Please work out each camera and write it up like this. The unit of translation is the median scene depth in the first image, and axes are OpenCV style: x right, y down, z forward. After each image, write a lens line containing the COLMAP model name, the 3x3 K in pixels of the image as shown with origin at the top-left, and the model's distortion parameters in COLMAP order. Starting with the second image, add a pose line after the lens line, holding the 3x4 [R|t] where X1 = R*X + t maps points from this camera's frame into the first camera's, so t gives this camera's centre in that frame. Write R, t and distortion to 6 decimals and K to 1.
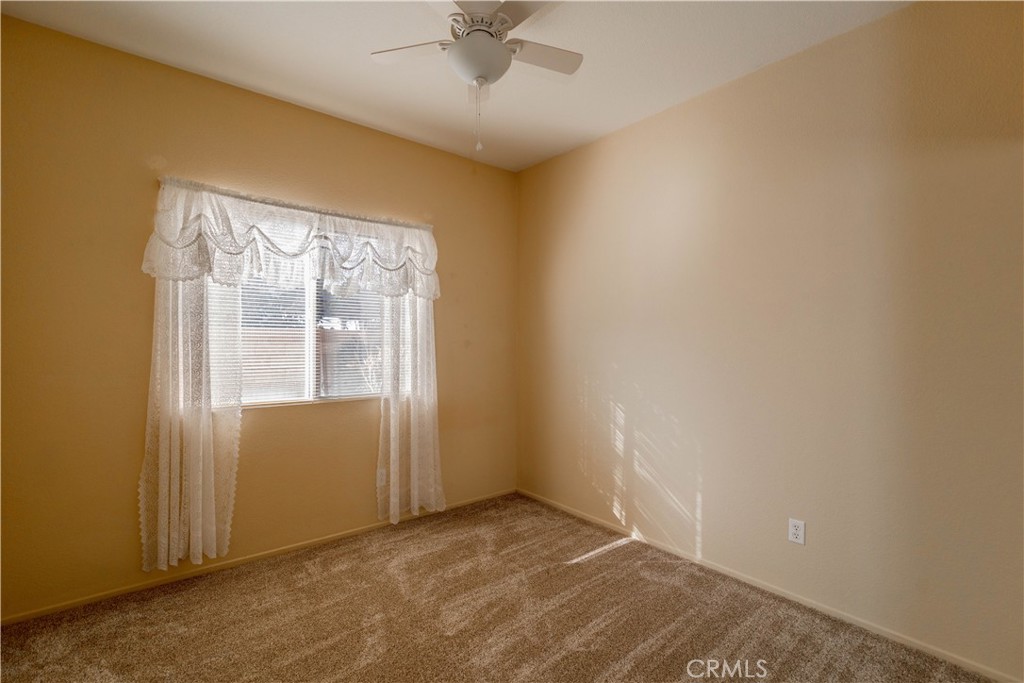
lens RADIAL K [[467.3, 0, 512.0], [0, 467.3, 341.5], [0, 0, 1]] dist [-0.013680, 0.000166]
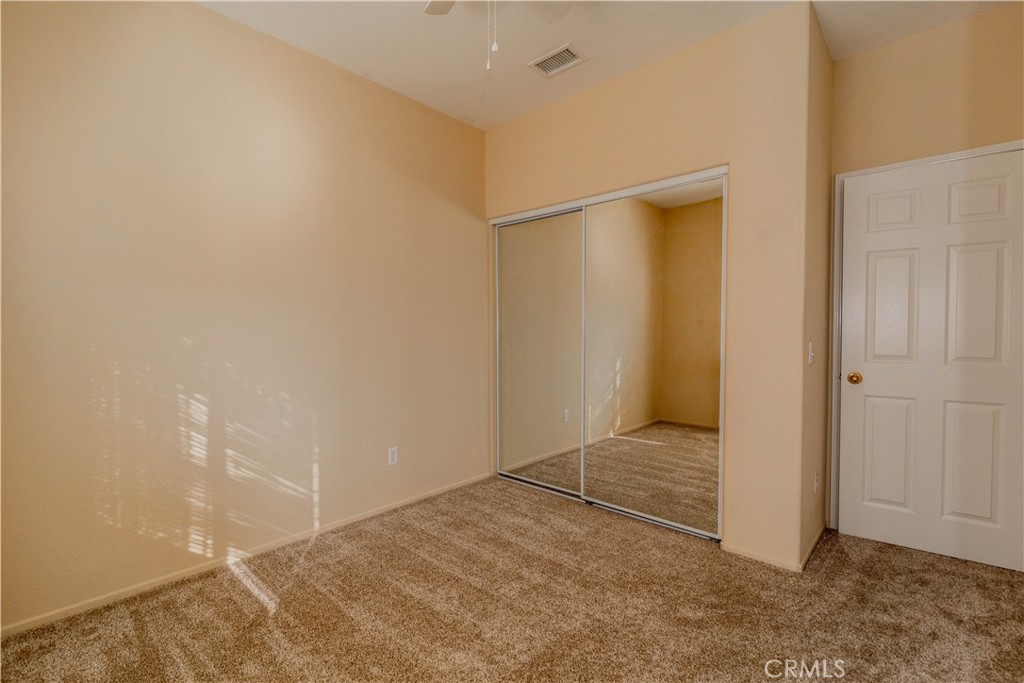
lens RADIAL K [[467.3, 0, 512.0], [0, 467.3, 341.5], [0, 0, 1]] dist [-0.013680, 0.000166]
pose [[-0.172176, -0.024354, 0.984765, -0.578519], [-0.002568, 0.999702, 0.024274, 0.036802], [-0.985063, 0.001650, -0.172188, 0.687988]]
